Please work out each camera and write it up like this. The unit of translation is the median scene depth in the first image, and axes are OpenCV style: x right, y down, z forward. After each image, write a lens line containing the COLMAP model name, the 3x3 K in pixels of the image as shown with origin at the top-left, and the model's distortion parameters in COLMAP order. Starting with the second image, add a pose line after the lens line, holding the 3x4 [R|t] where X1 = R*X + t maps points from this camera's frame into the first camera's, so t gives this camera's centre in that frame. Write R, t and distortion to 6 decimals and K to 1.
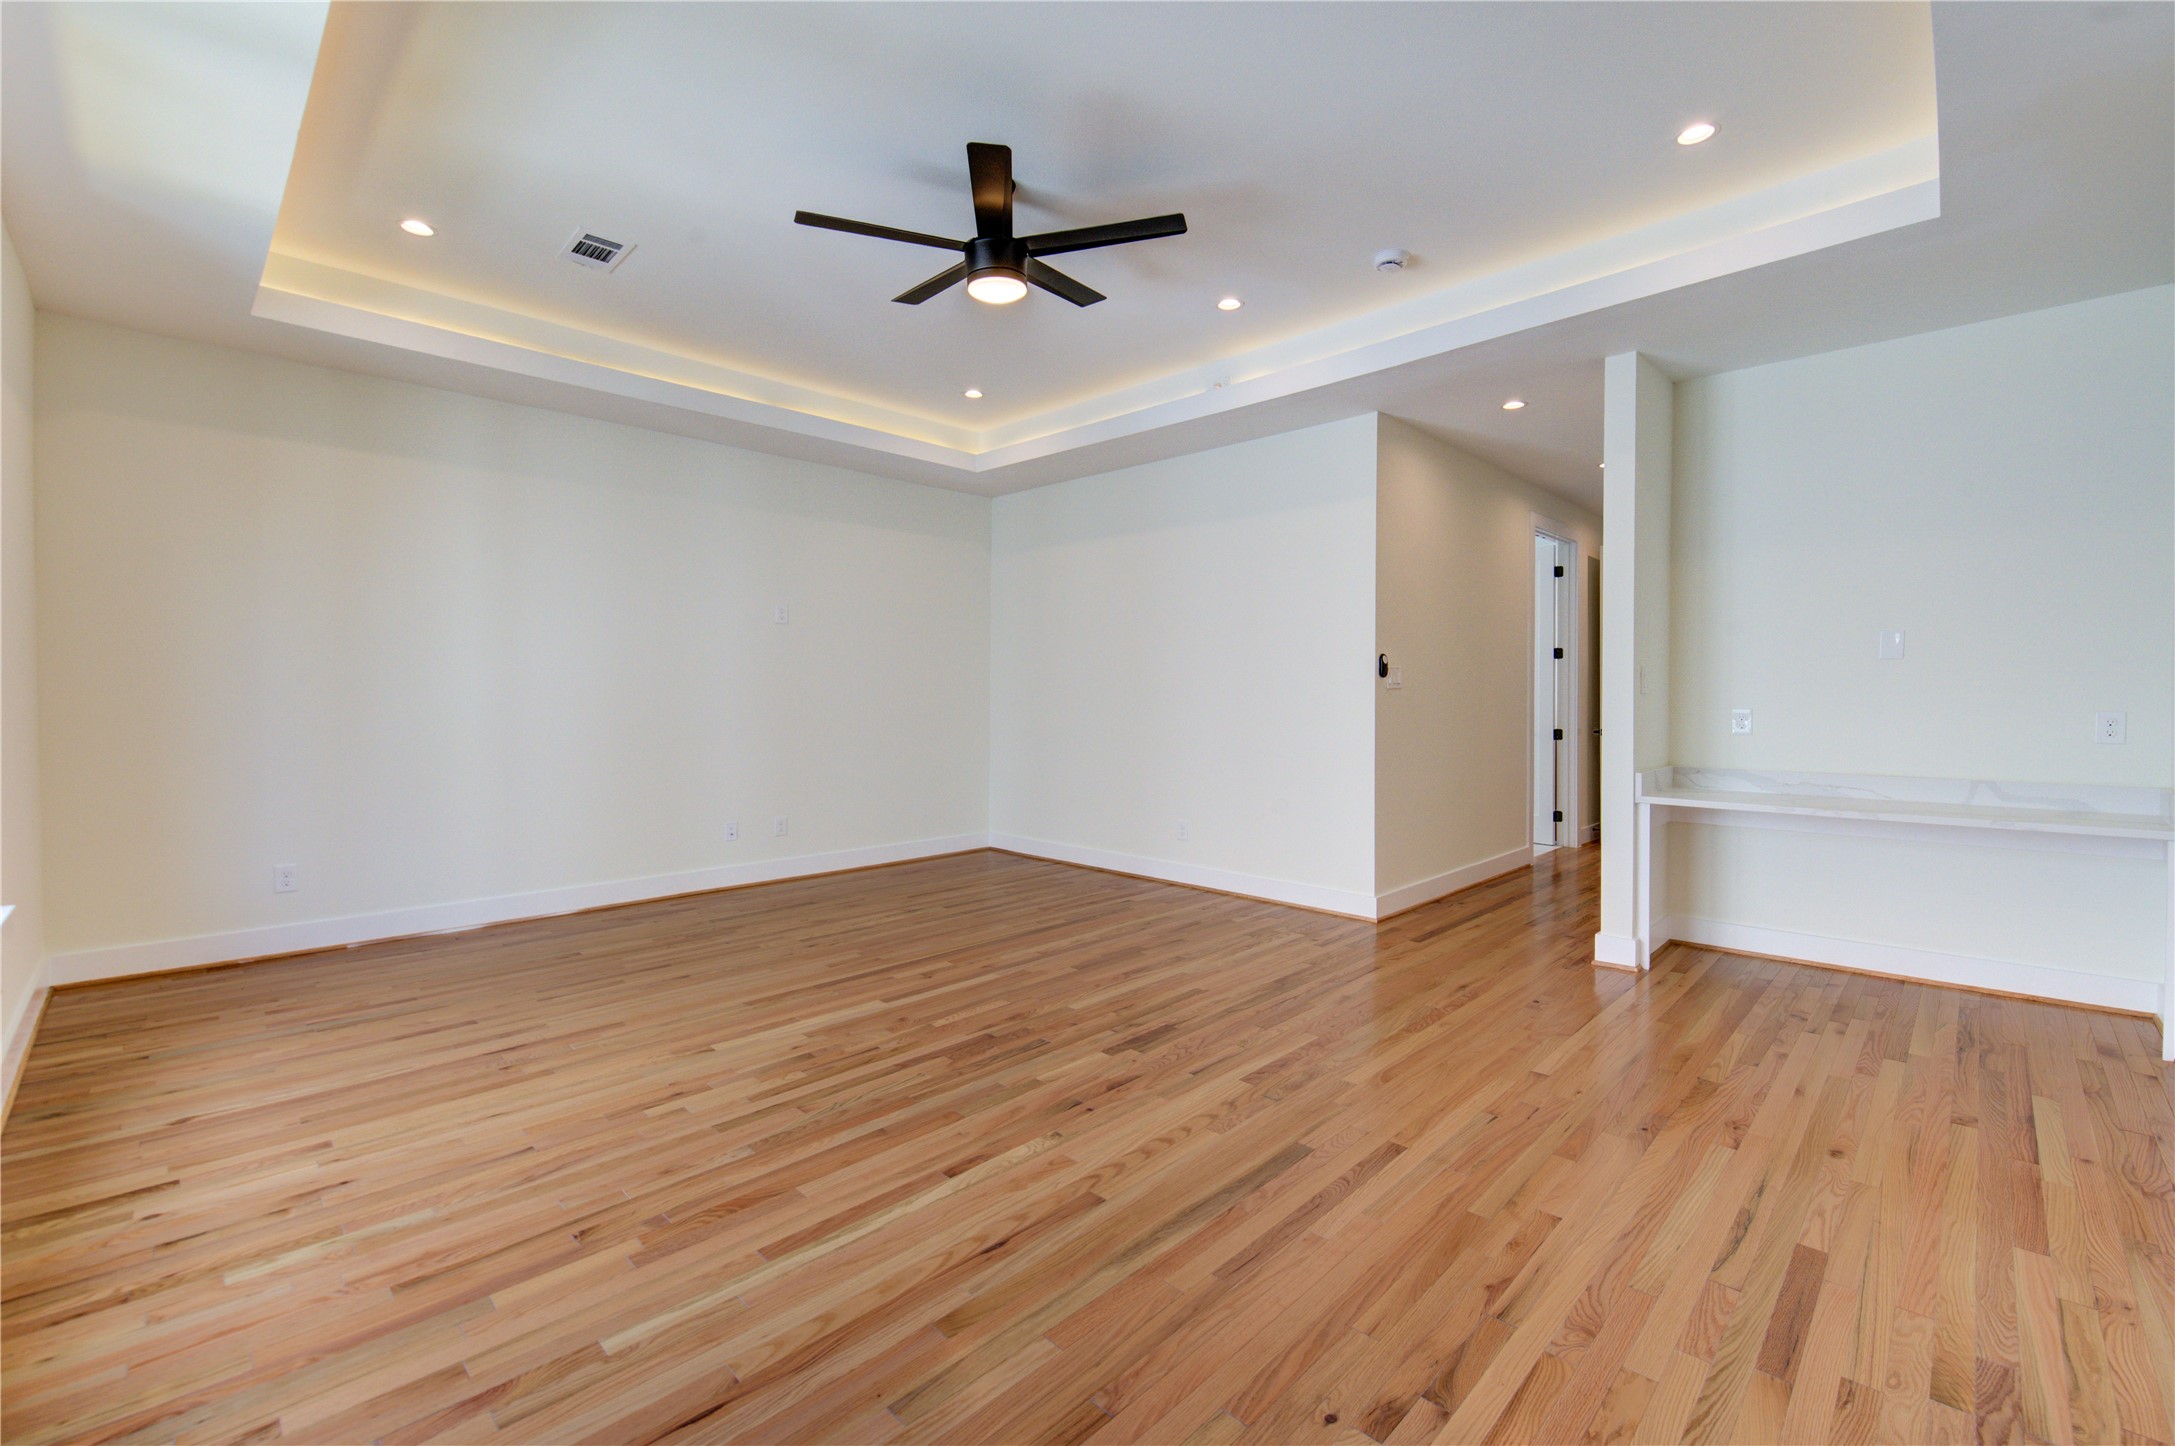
lens RADIAL K [[883.3, 0, 1081.0], [0, 883.3, 690.4], [0, 0, 1]] dist [-0.003161, -0.003772]
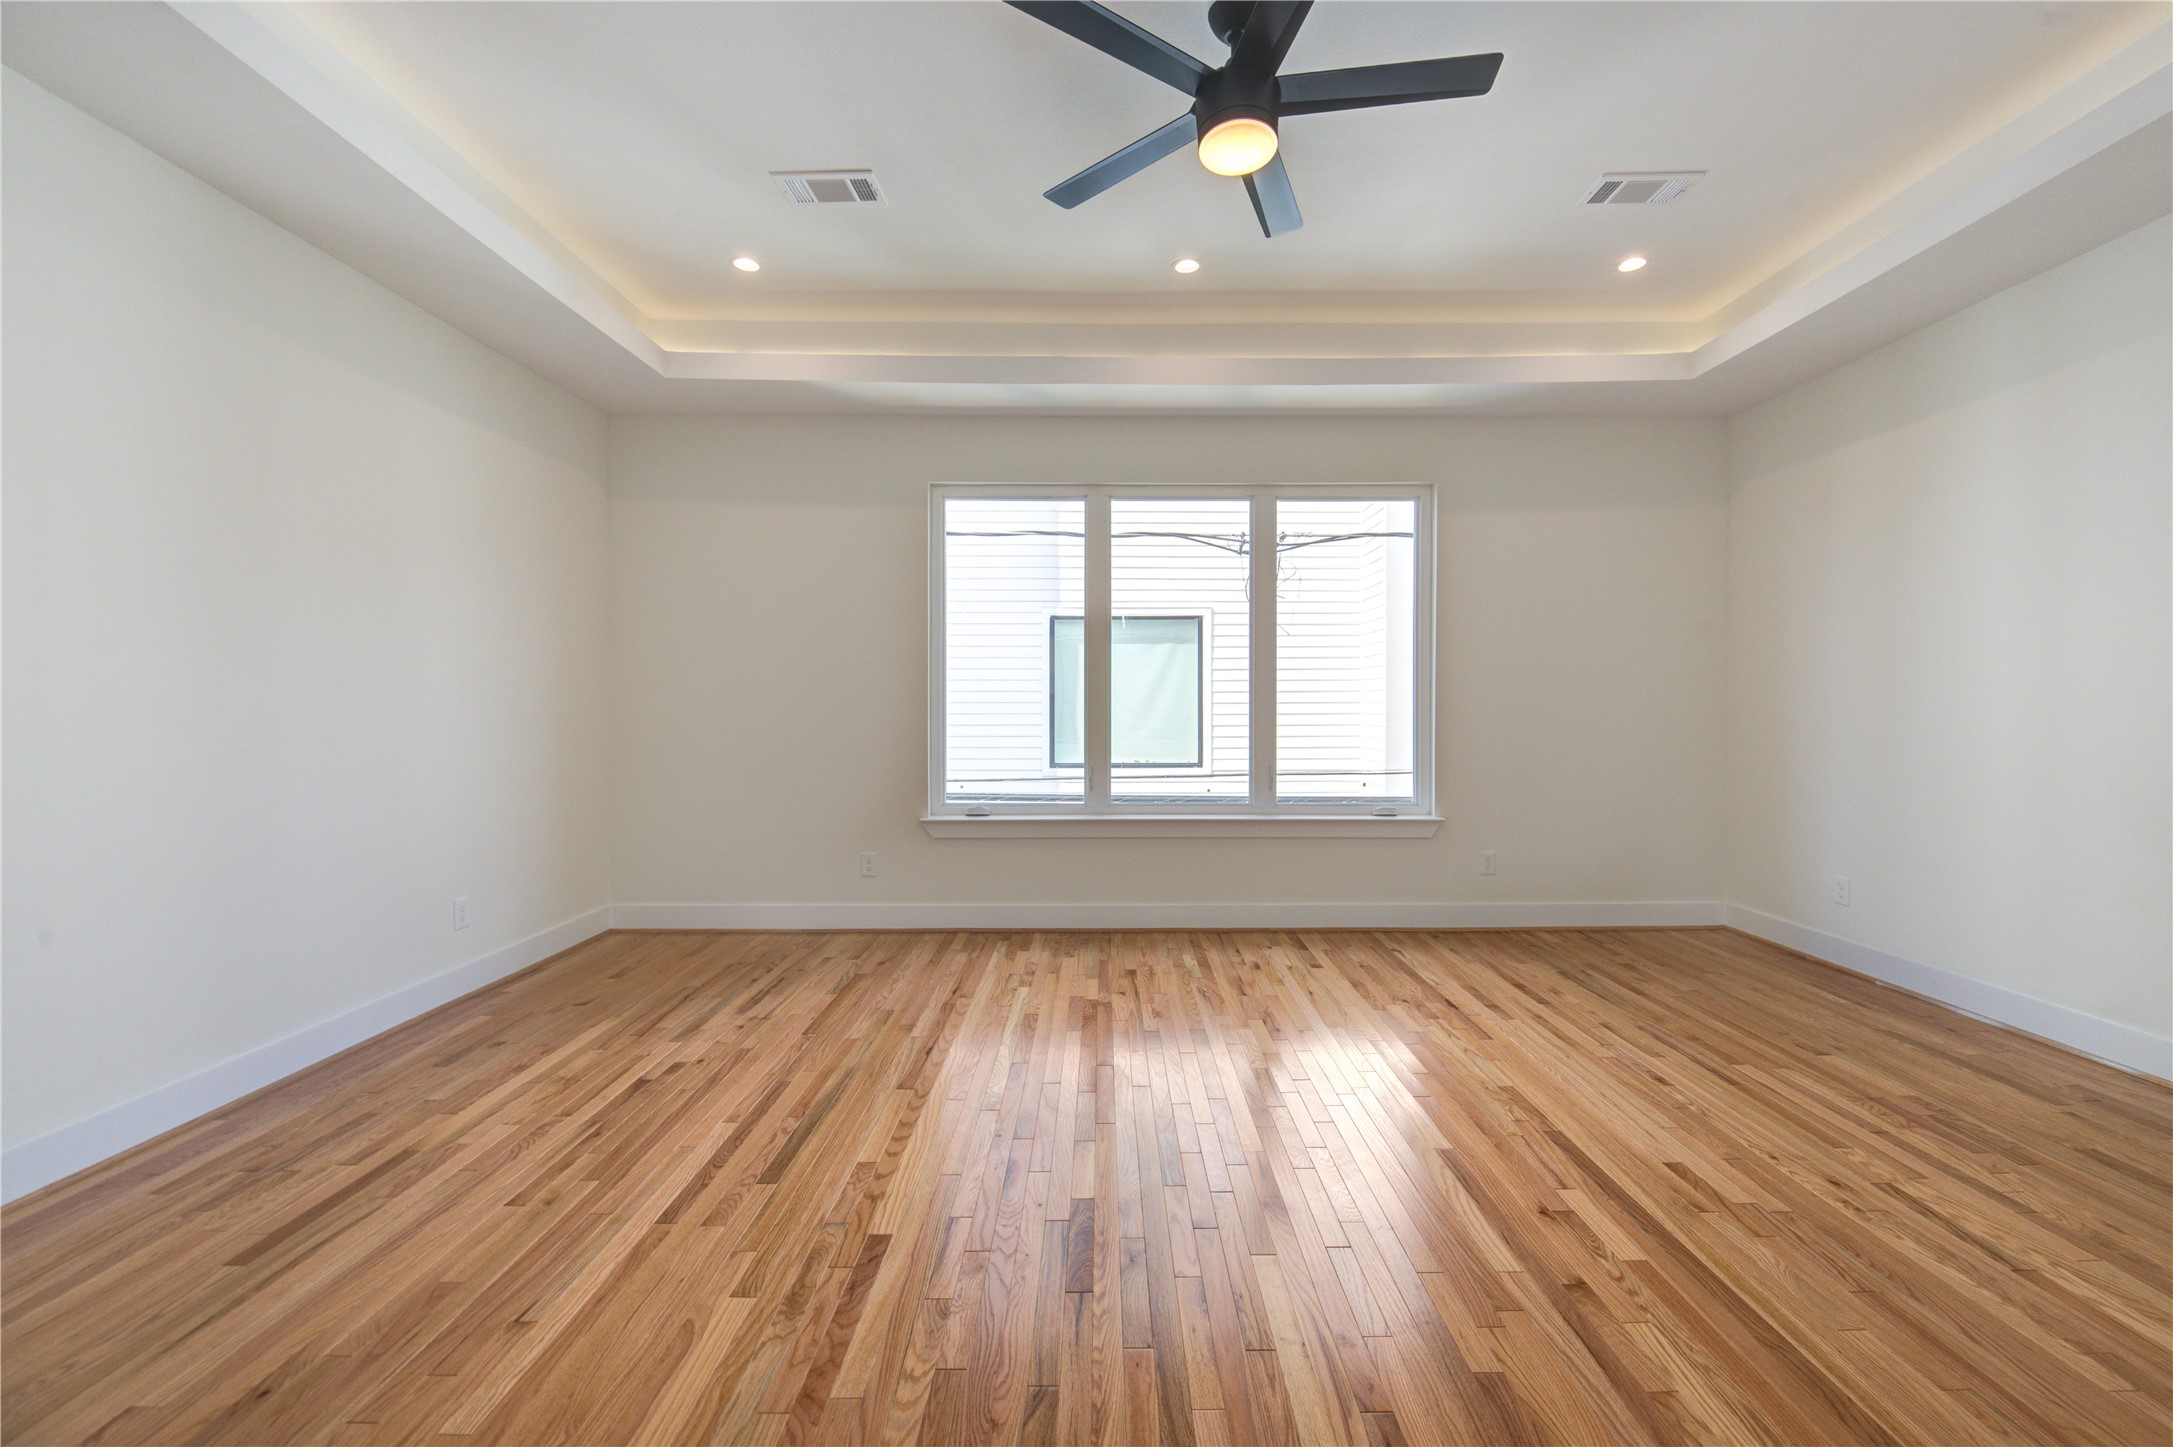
lens RADIAL K [[888.9, 0, 1112.4], [0, 888.9, 710.2], [0, 0, 1]] dist [-0.007947, -0.003893]
pose [[-0.693303, 0.005970, -0.720621, 0.534871], [0.006518, 0.999977, 0.002013, 0.003038], [0.720617, -0.003301, -0.693326, 1.513697]]
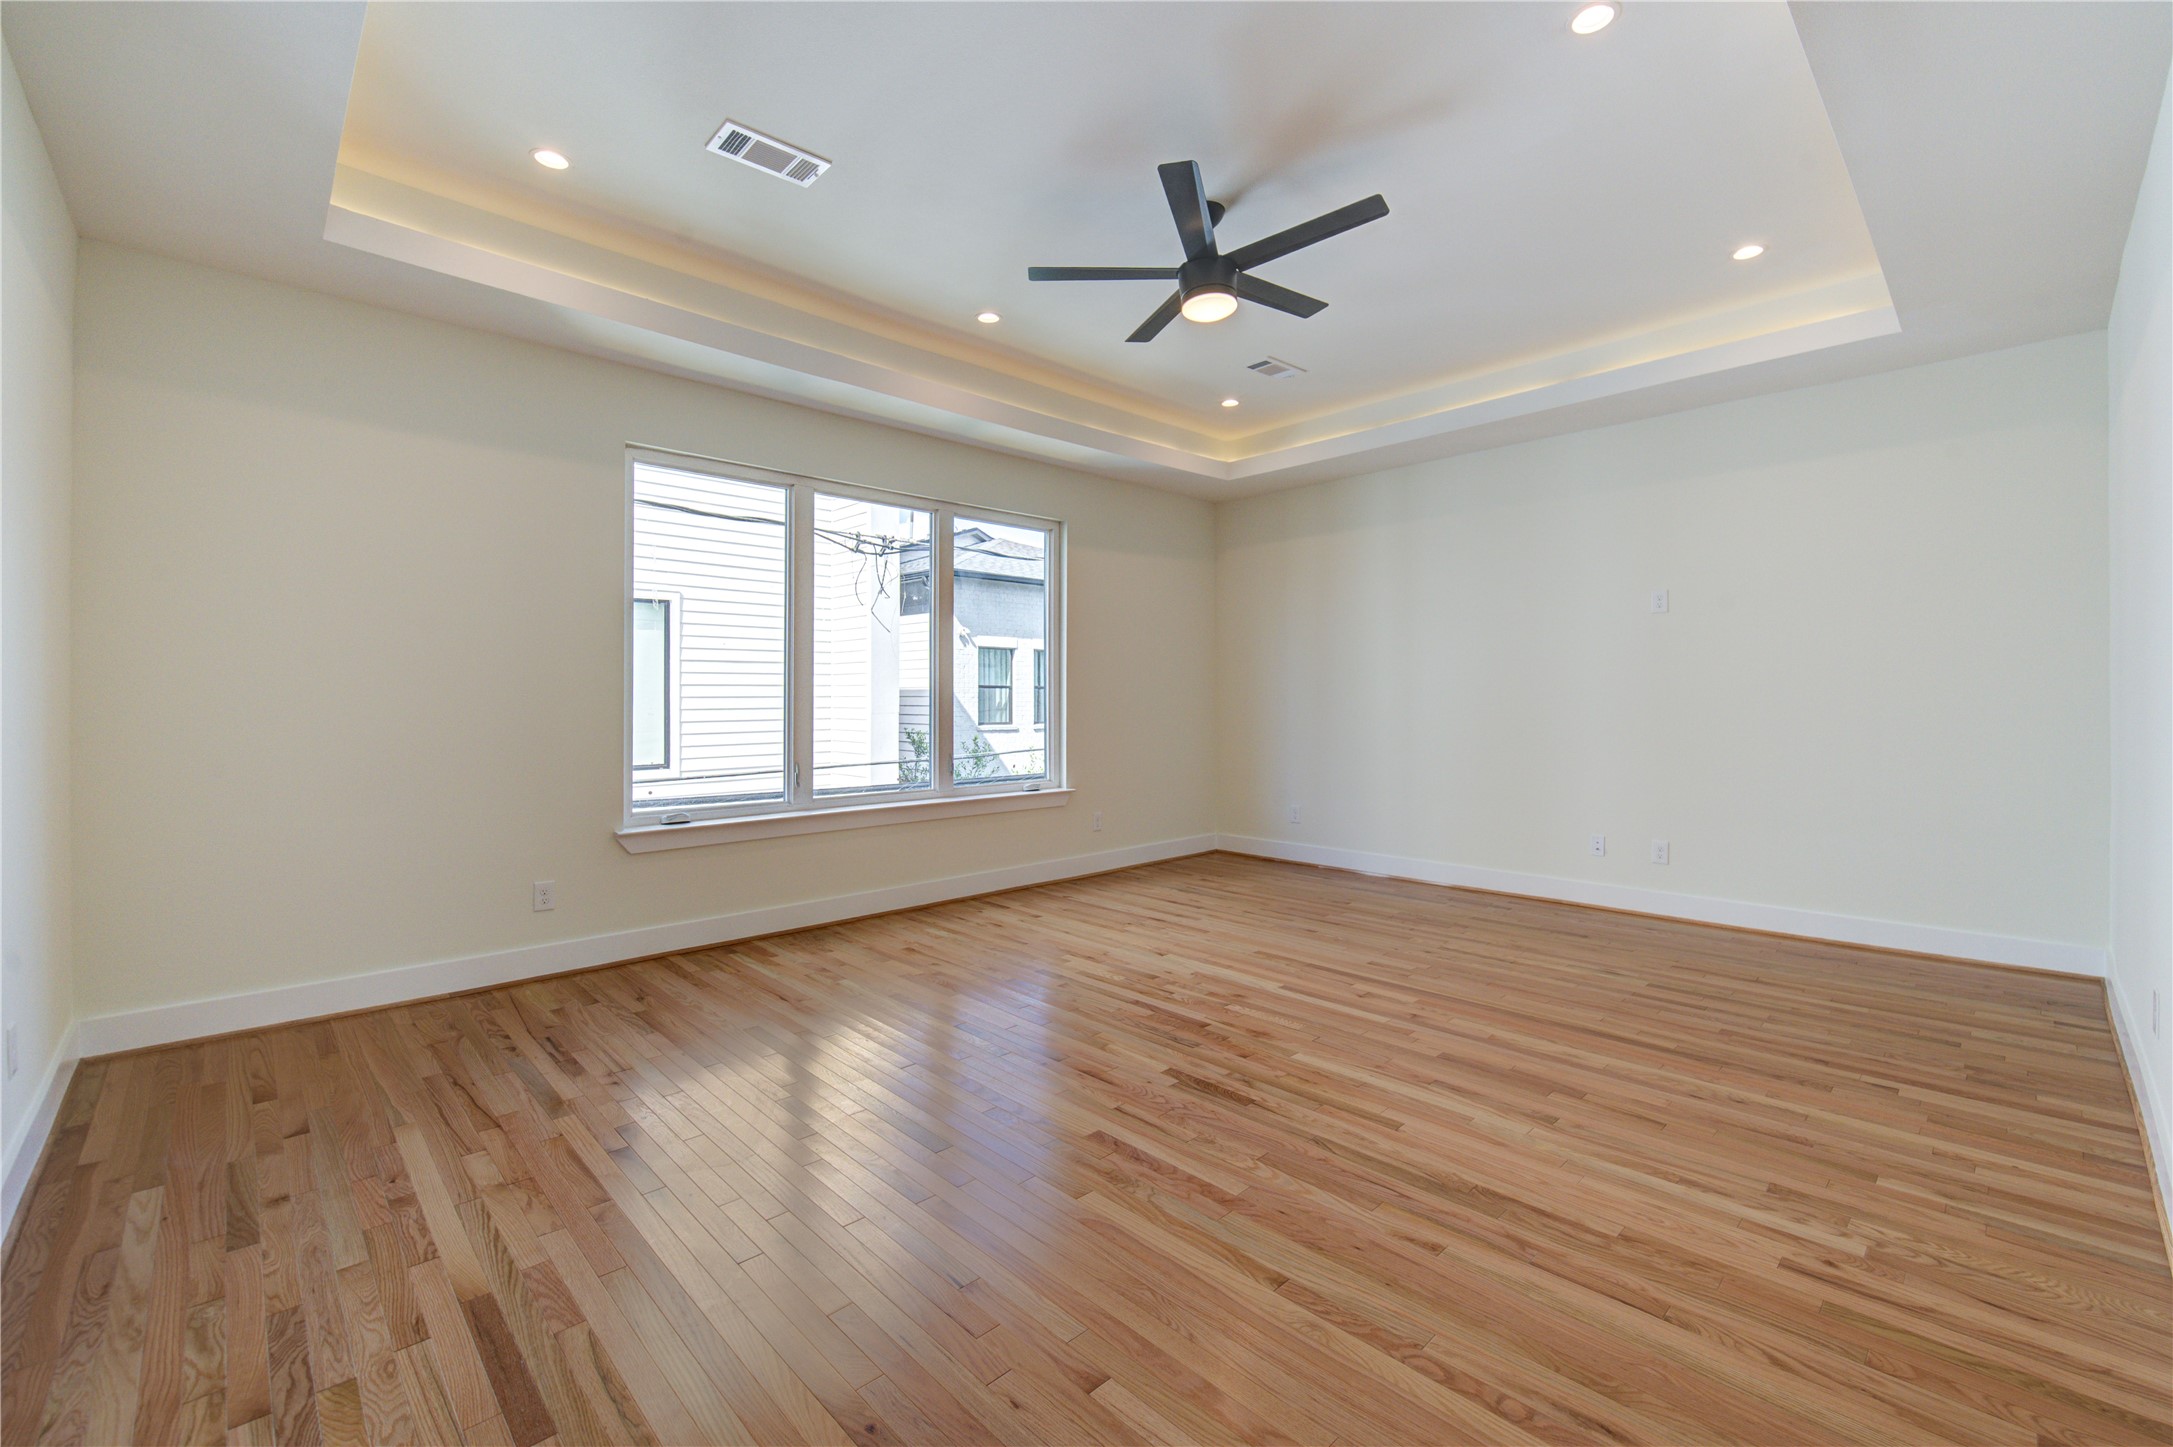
lens RADIAL K [[901.5, 0, 1145.1], [0, 901.5, 688.6], [0, 0, 1]] dist [-0.003926, -0.005743]
pose [[0.023917, -0.009642, -0.999667, 1.015792], [0.008498, 0.999919, -0.009441, -0.001151], [0.999678, -0.008269, 0.023997, 0.945959]]
